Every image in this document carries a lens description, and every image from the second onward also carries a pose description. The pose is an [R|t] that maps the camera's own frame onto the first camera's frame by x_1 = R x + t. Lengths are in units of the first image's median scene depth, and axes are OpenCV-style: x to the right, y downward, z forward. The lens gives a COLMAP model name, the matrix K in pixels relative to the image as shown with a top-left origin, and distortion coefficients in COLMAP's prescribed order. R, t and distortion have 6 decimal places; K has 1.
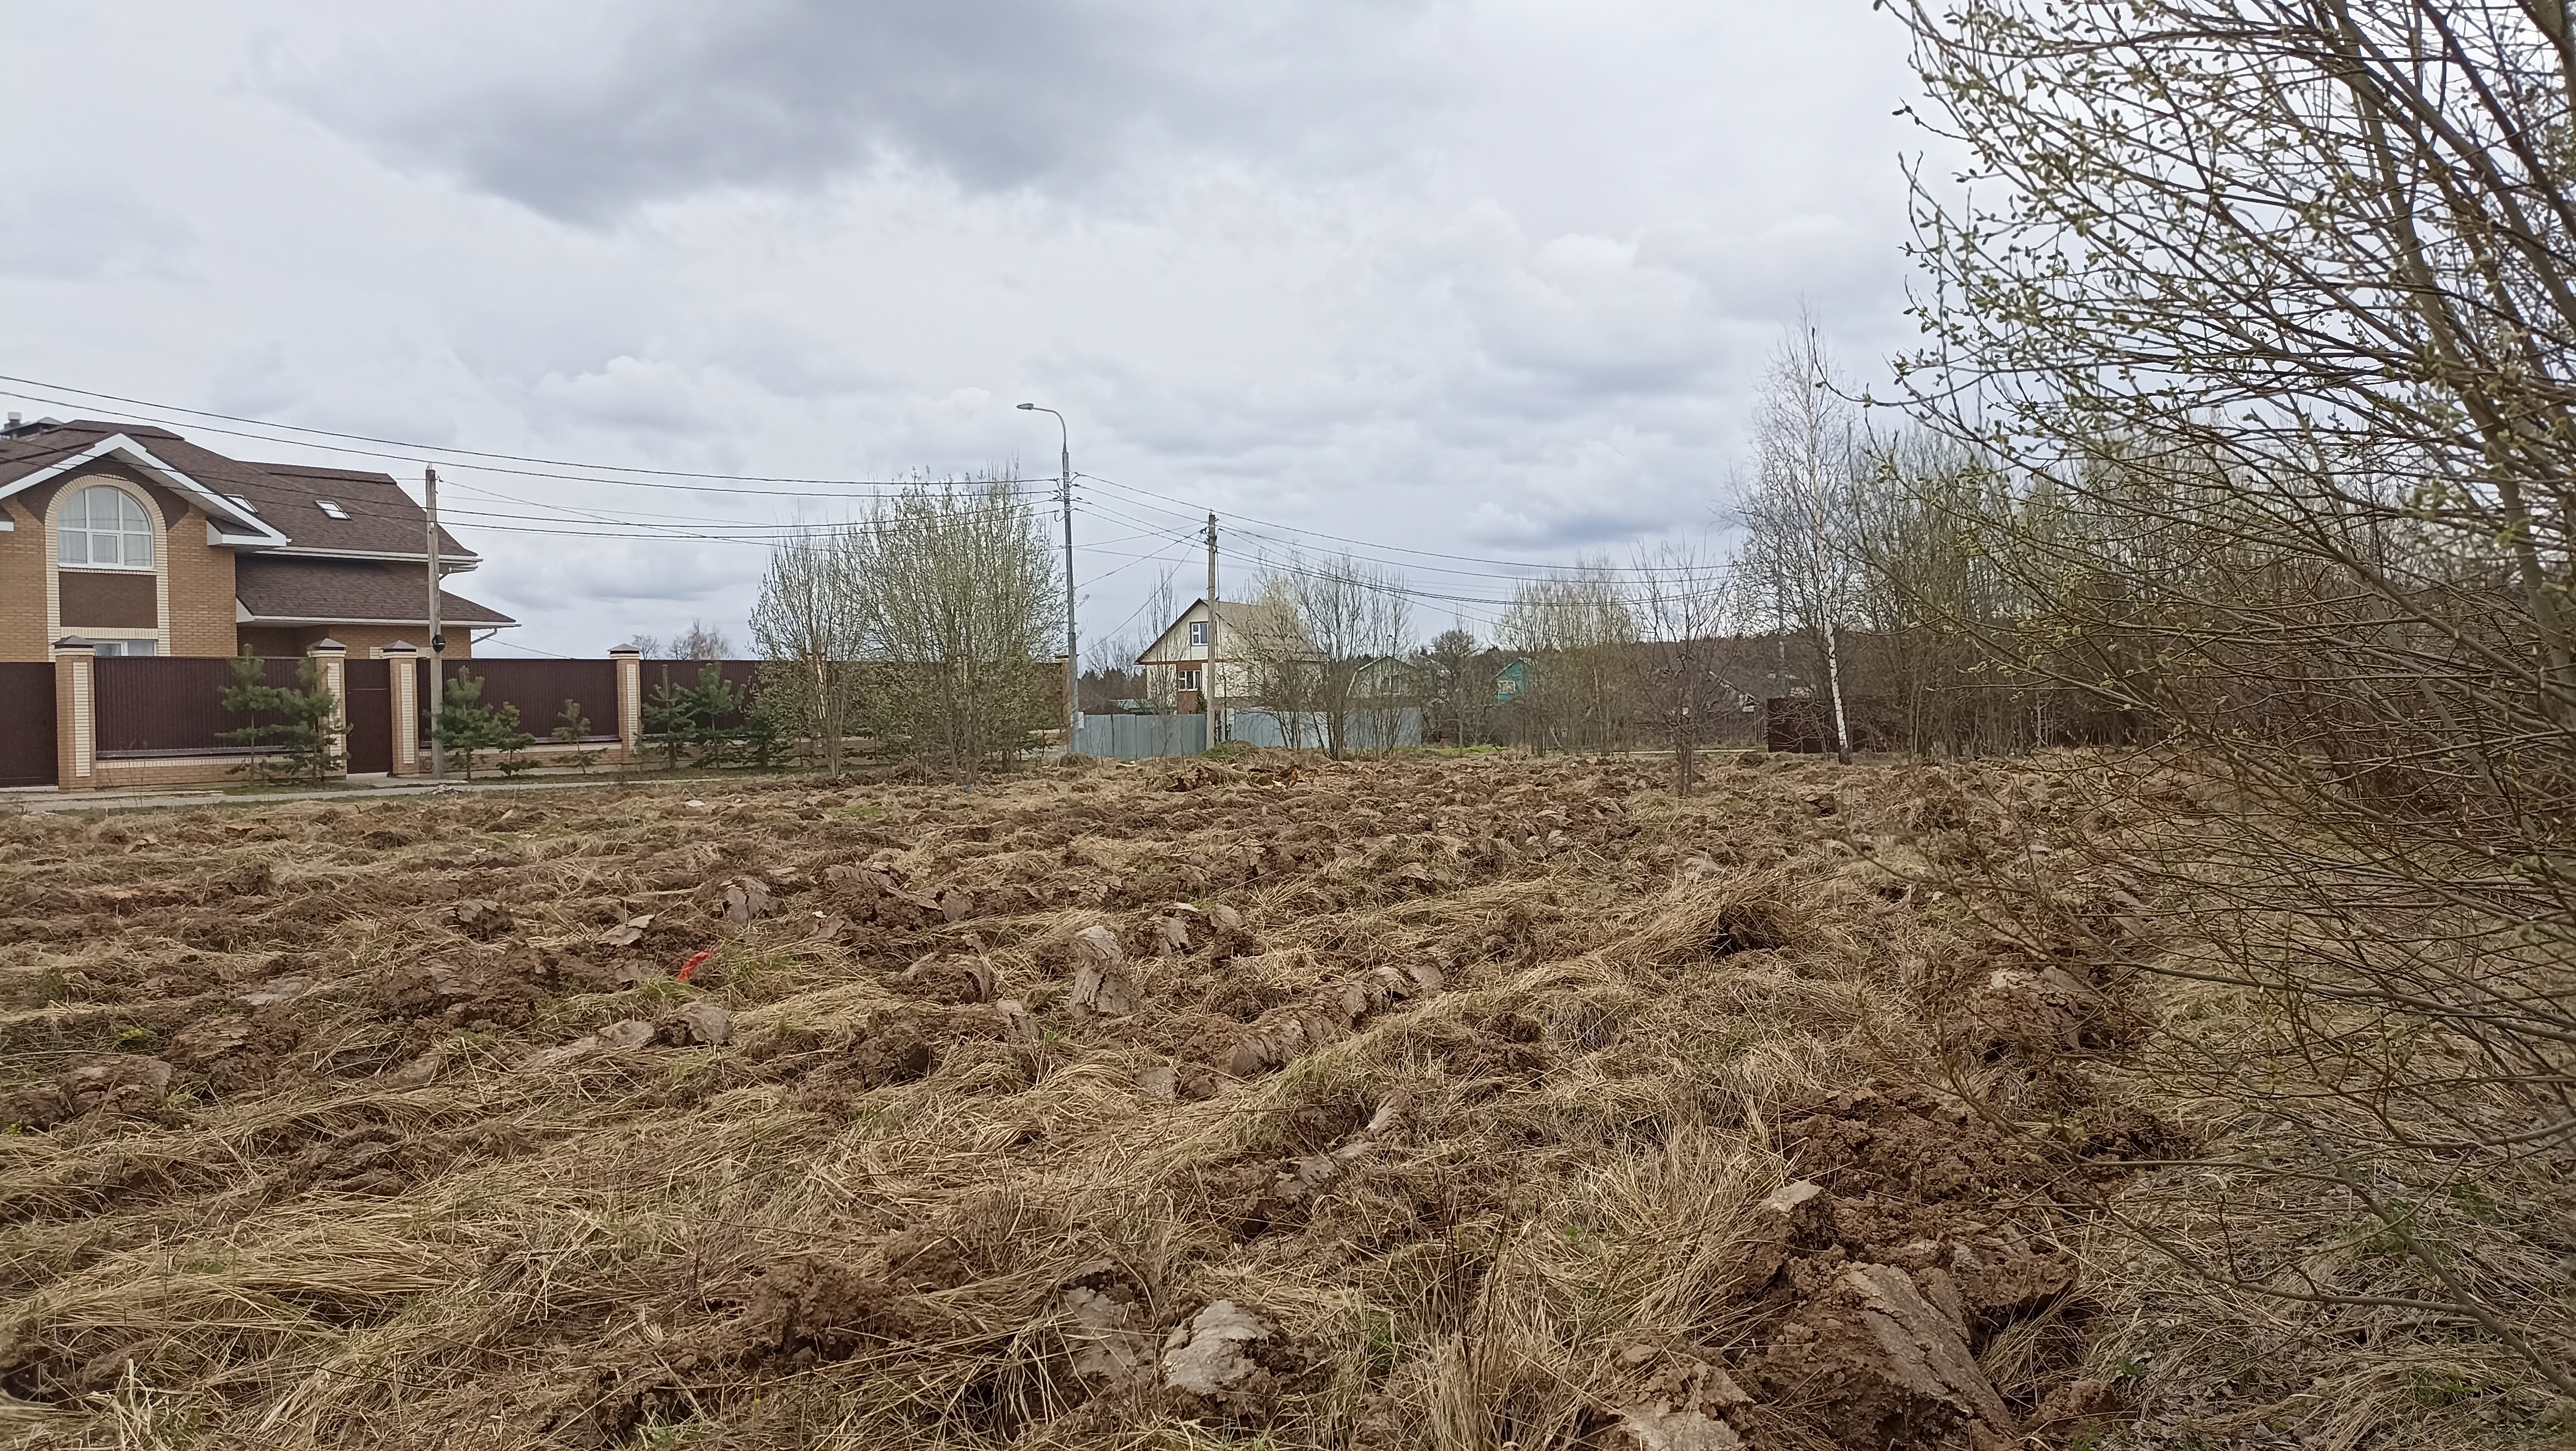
lens RADIAL K [[1895.0, 0, 1287.8], [0, 1895.0, 727.6], [0, 0, 1]] dist [0.053839, -0.047126]
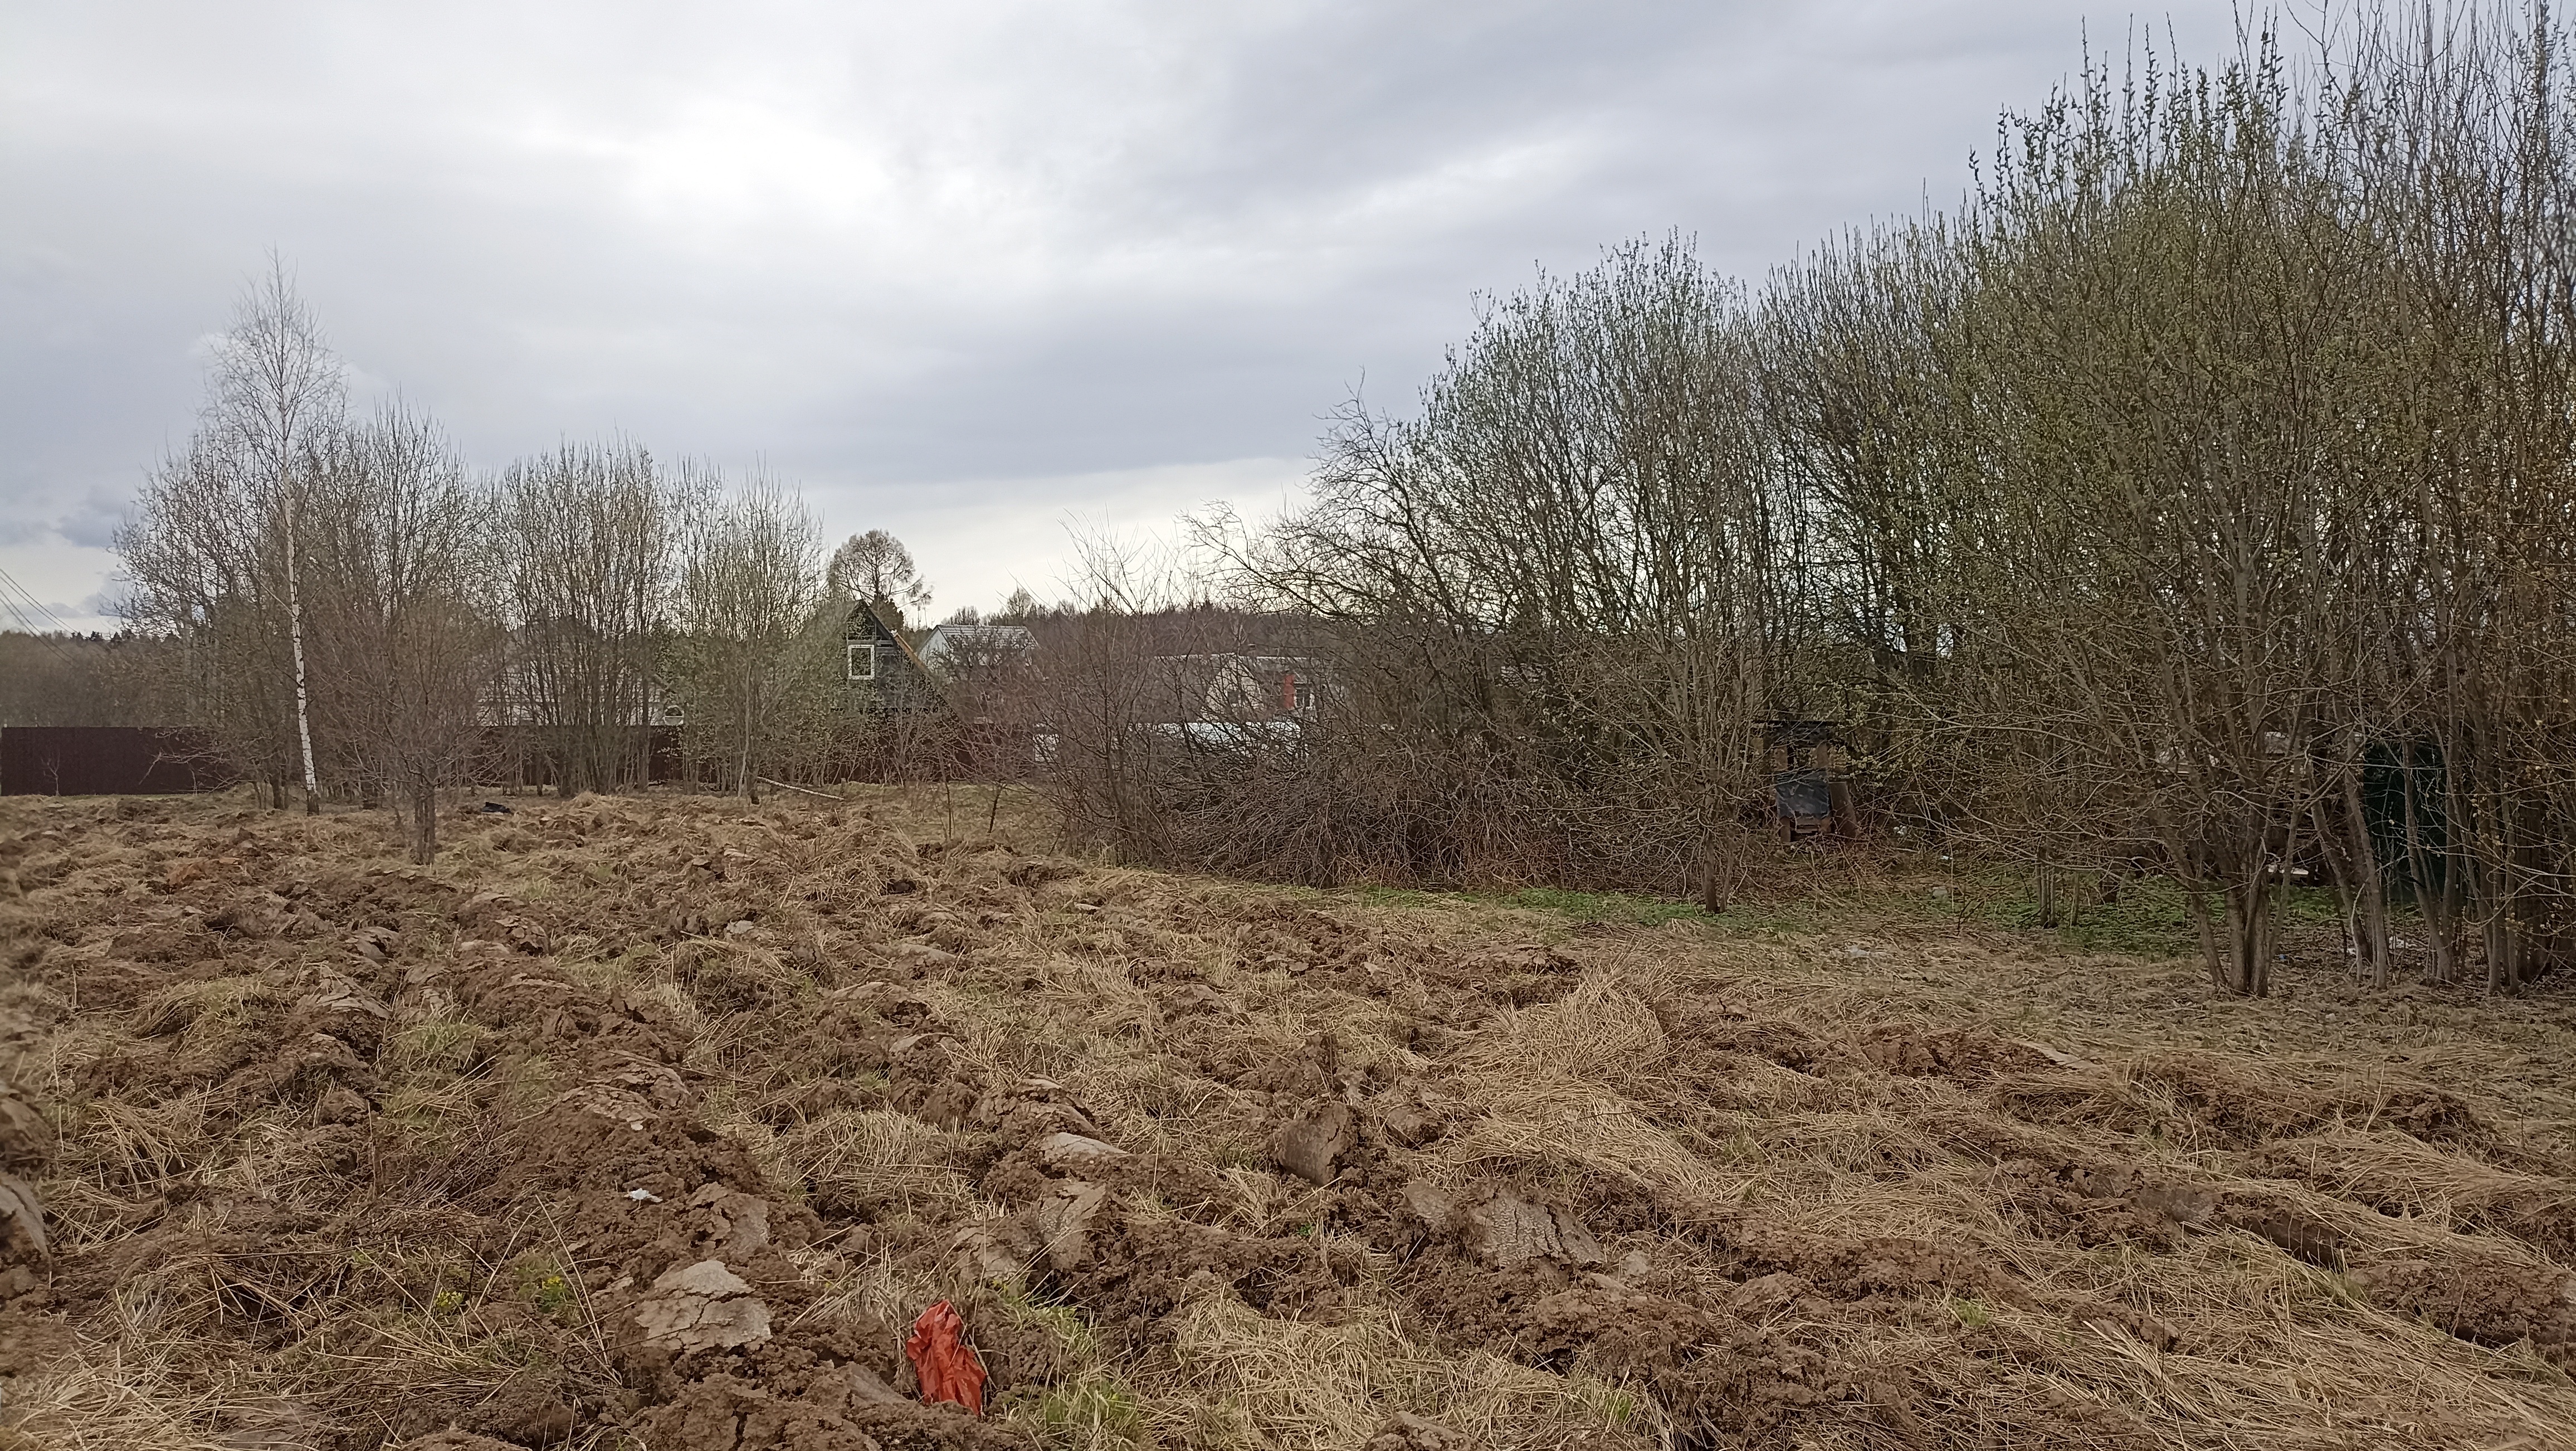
lens RADIAL K [[1895.0, 0, 1312.3], [0, 1895.0, 703.5], [0, 0, 1]] dist [0.053839, -0.047126]
pose [[0.559873, 0.032203, 0.827953, -0.370527], [-0.006907, 0.999391, -0.034200, -0.006962], [-0.828550, 0.013429, 0.559754, 0.337635]]
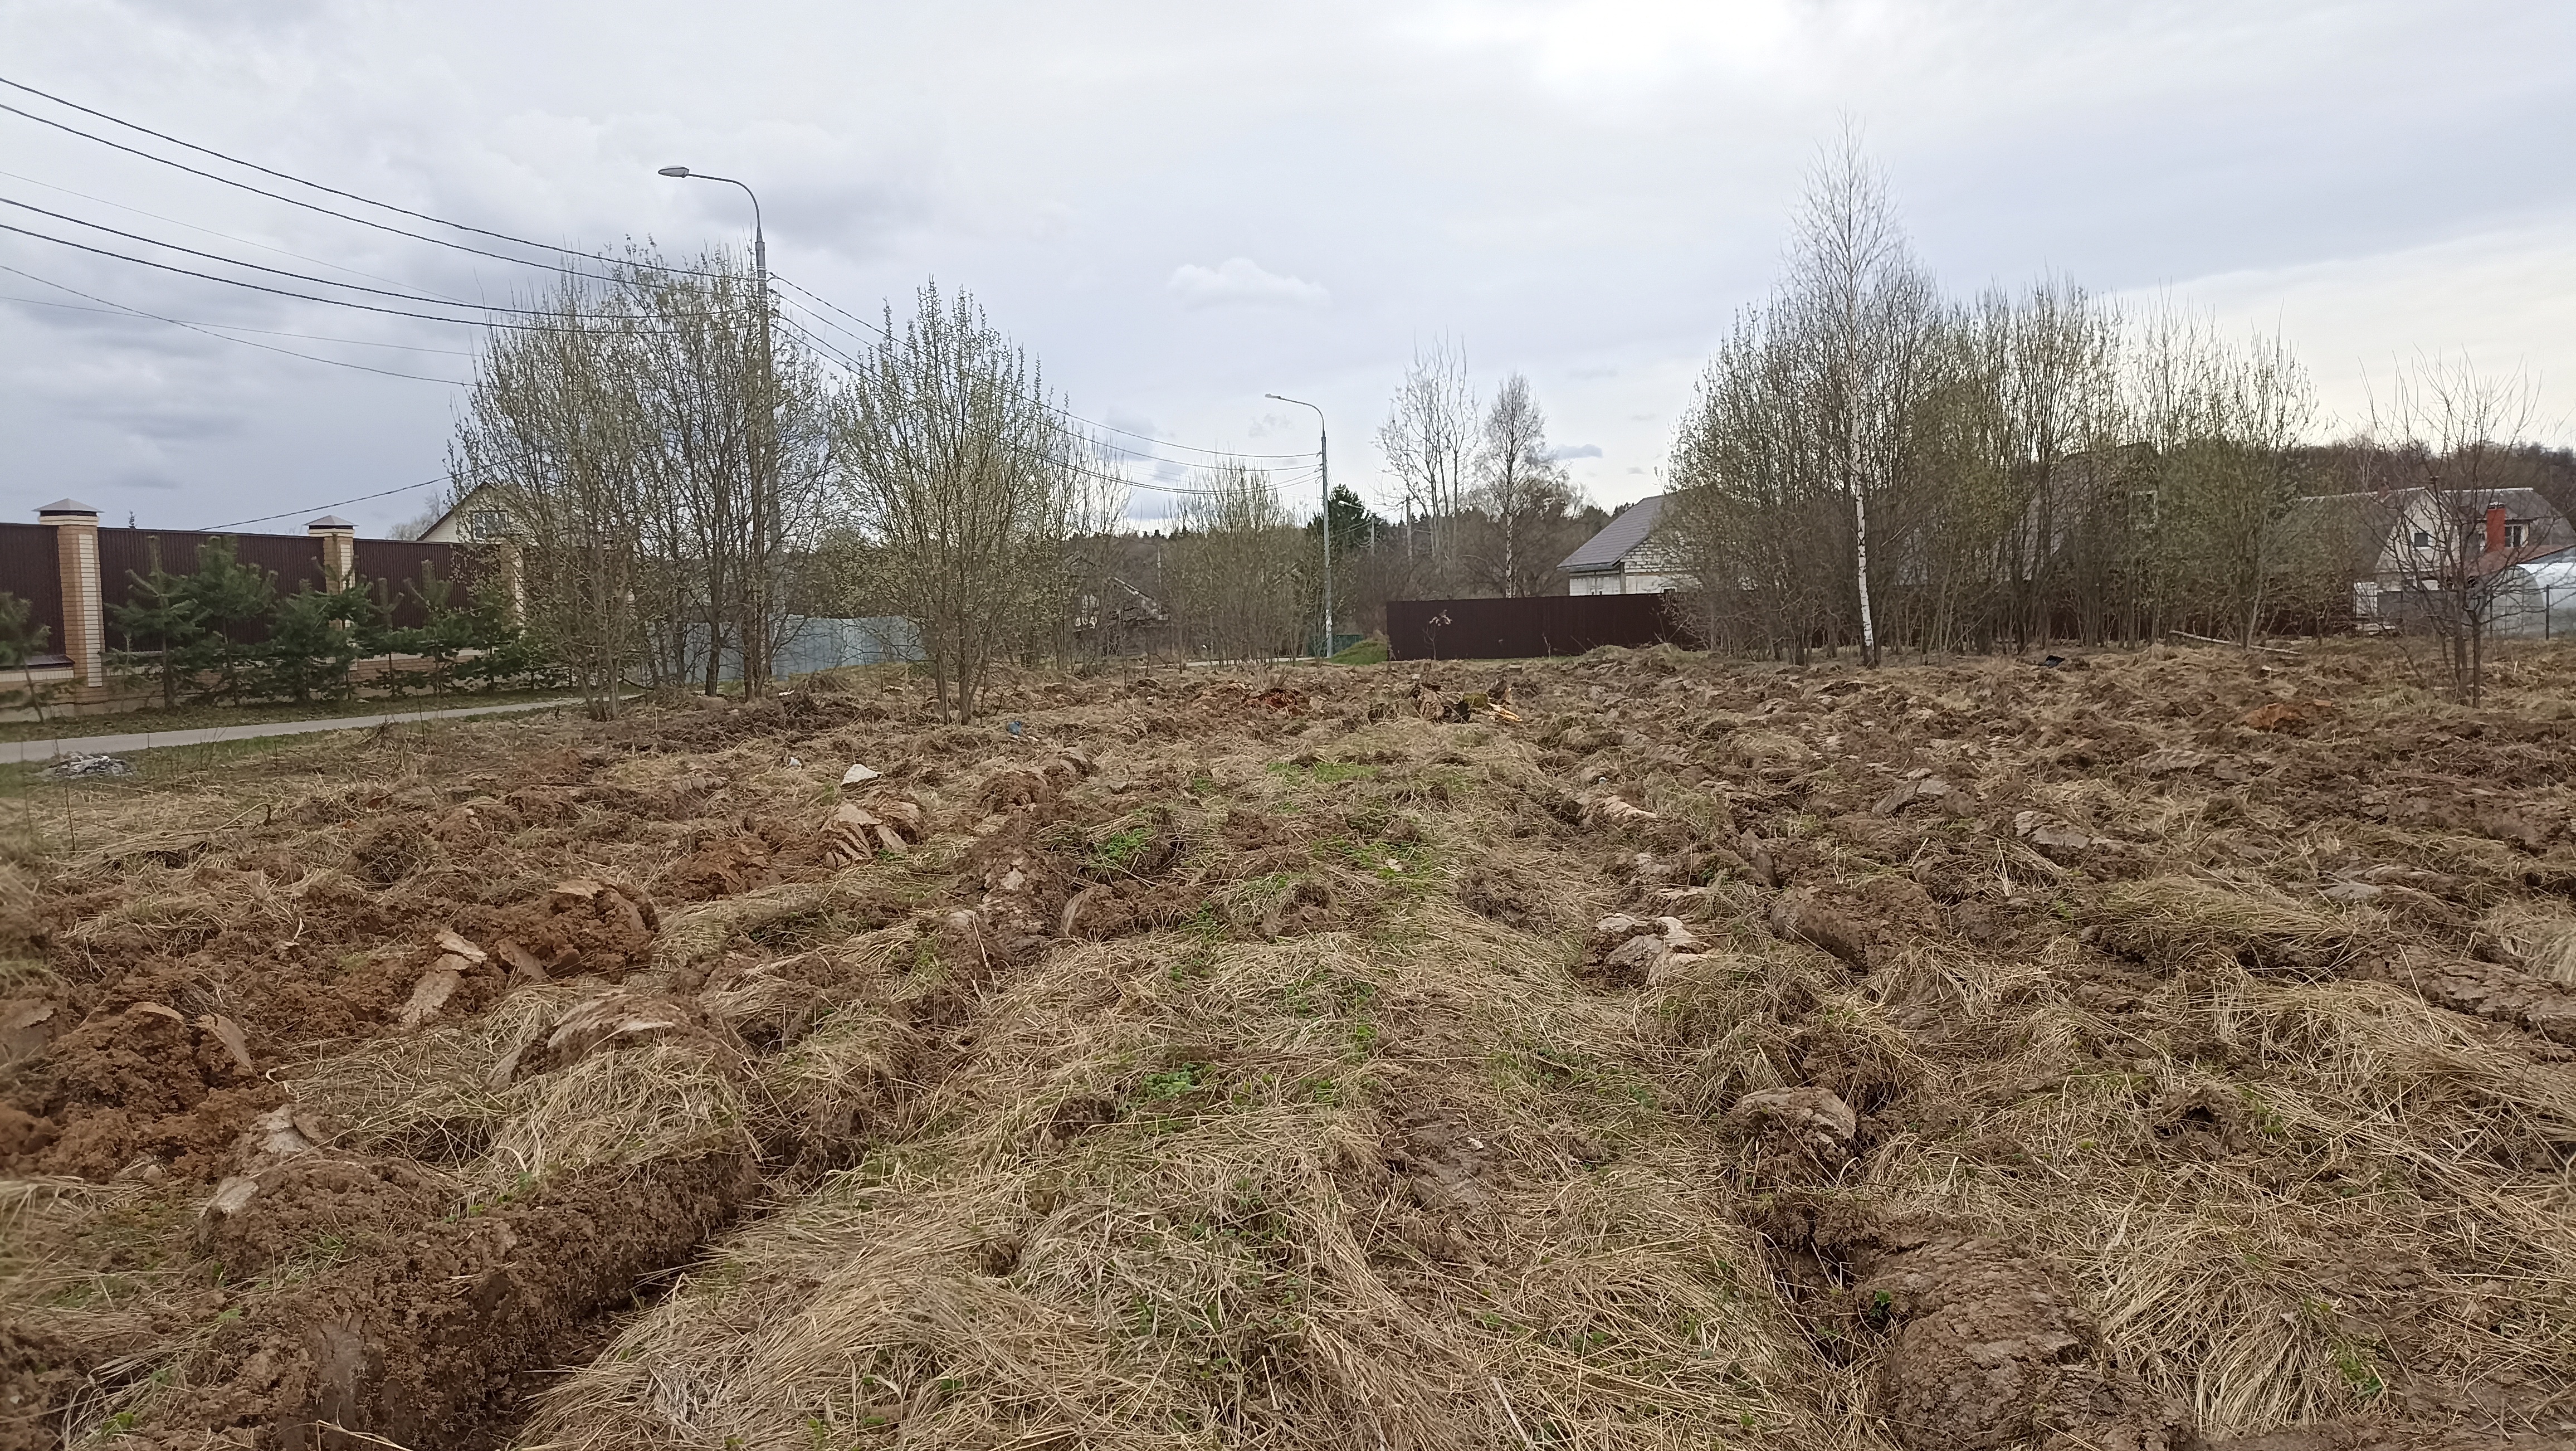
lens RADIAL K [[1895.0, 0, 1271.8], [0, 1895.0, 736.8], [0, 0, 1]] dist [0.053839, -0.047126]
pose [[0.878302, -0.033897, 0.476903, -0.819376], [0.010839, 0.998639, 0.051019, 0.007950], [-0.477983, -0.039641, 0.877474, 0.804353]]
